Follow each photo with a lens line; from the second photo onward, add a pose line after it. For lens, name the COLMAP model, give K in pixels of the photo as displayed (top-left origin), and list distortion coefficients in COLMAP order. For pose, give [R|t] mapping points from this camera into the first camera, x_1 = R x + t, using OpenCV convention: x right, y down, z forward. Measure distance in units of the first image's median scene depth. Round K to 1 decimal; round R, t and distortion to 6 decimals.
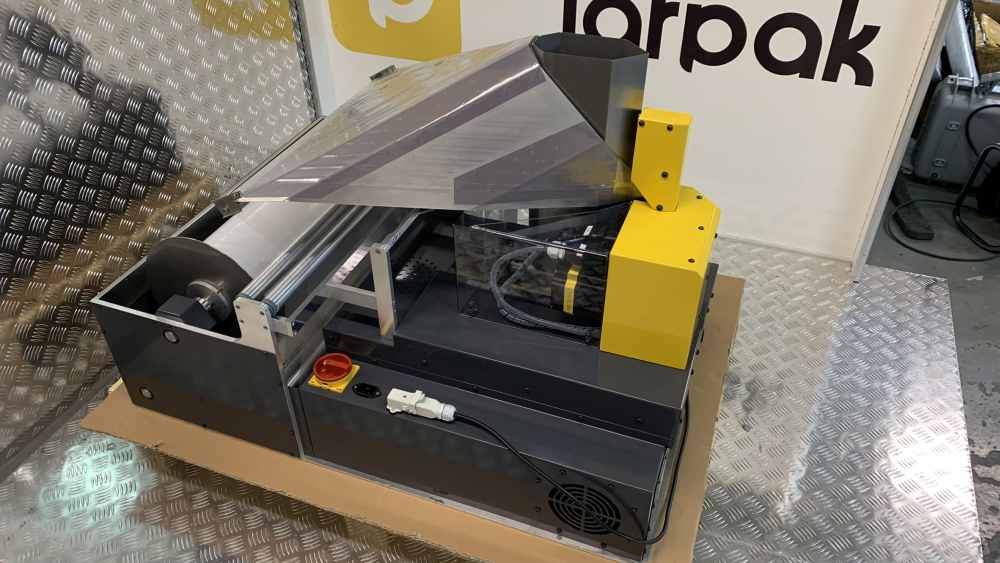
lens RADIAL K [[782.2, 0, 500.0], [0, 782.2, 281.5], [0, 0, 1]] dist [0.007264, 0.000395]
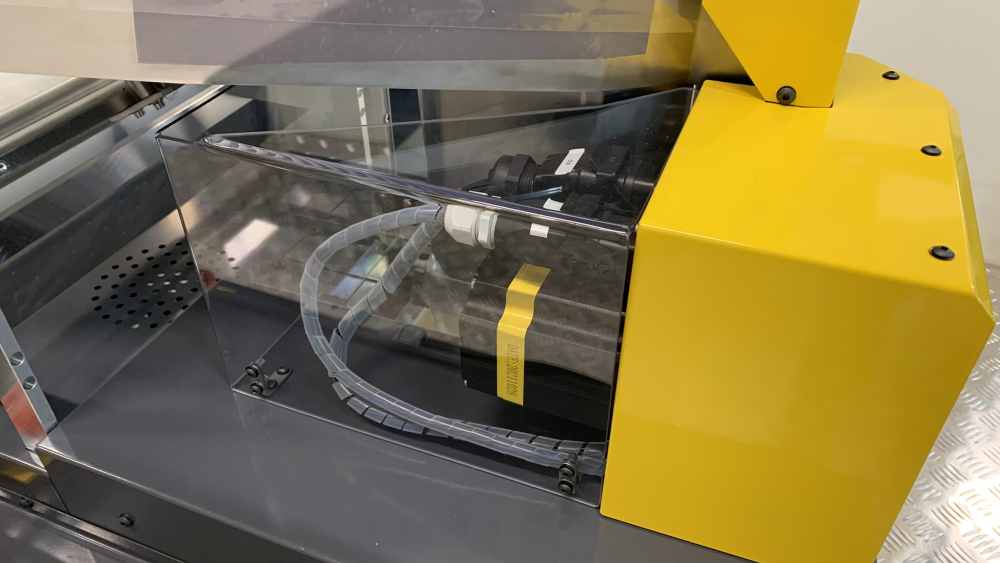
lens RADIAL K [[782.2, 0, 500.0], [0, 782.2, 281.5], [0, 0, 1]] dist [0.007264, 0.000395]
pose [[0.999899, 0.014164, 0.001113, 0.083139], [-0.014142, 0.999747, -0.017514, -0.007846], [-0.001360, 0.017496, 0.999846, 0.666862]]
